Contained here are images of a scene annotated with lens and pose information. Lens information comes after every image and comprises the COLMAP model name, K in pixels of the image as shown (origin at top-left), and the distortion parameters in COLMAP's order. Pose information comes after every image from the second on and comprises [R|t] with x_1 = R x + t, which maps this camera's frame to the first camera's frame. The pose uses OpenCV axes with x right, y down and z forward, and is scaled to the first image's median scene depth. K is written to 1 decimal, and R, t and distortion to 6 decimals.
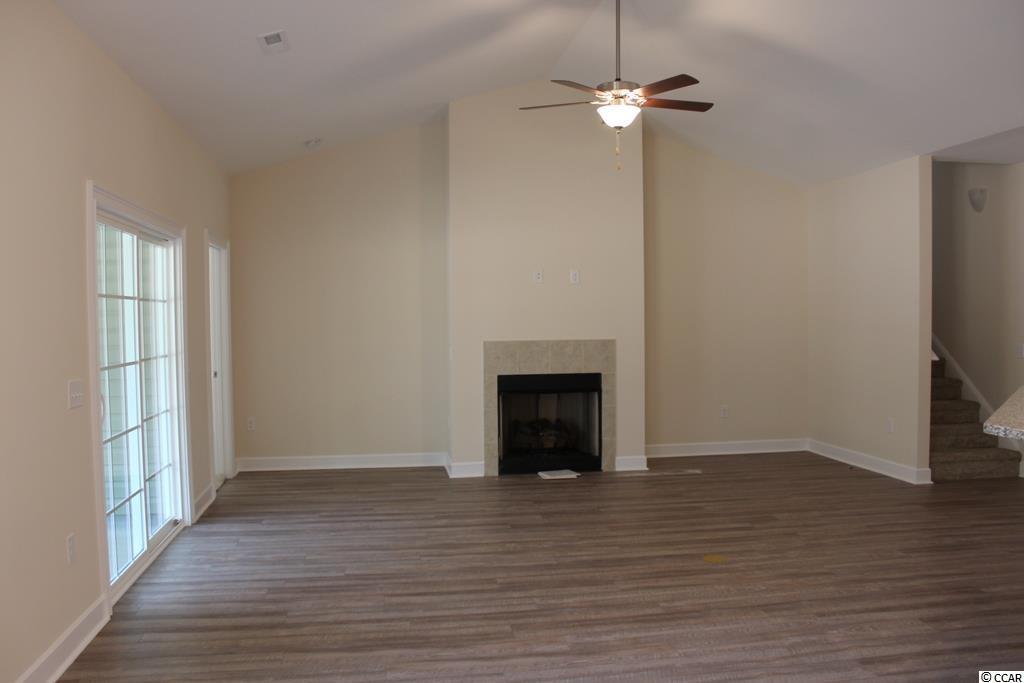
lens RADIAL K [[846.7, 0, 508.4], [0, 846.7, 343.6], [0, 0, 1]] dist [-0.143912, 0.102081]
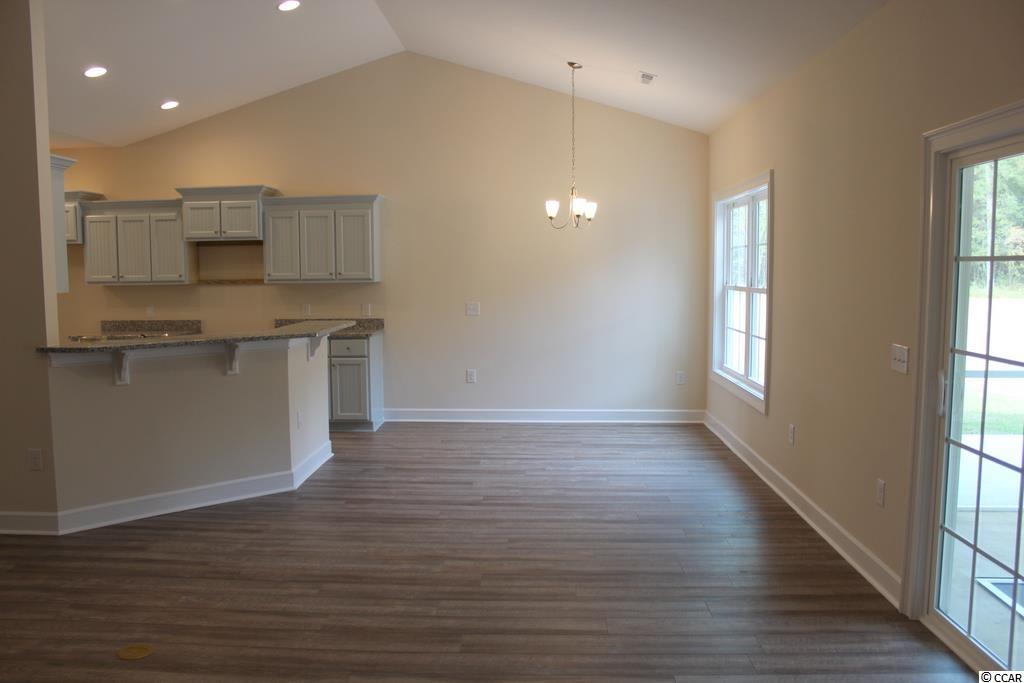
lens RADIAL K [[846.7, 0, 506.3], [0, 846.7, 343.0], [0, 0, 1]] dist [-0.143912, 0.102081]
pose [[-0.981228, -0.000900, 0.192851, -0.224444], [0.023050, 0.992273, 0.121911, -0.086076], [-0.191470, 0.124068, -0.973625, 1.914681]]
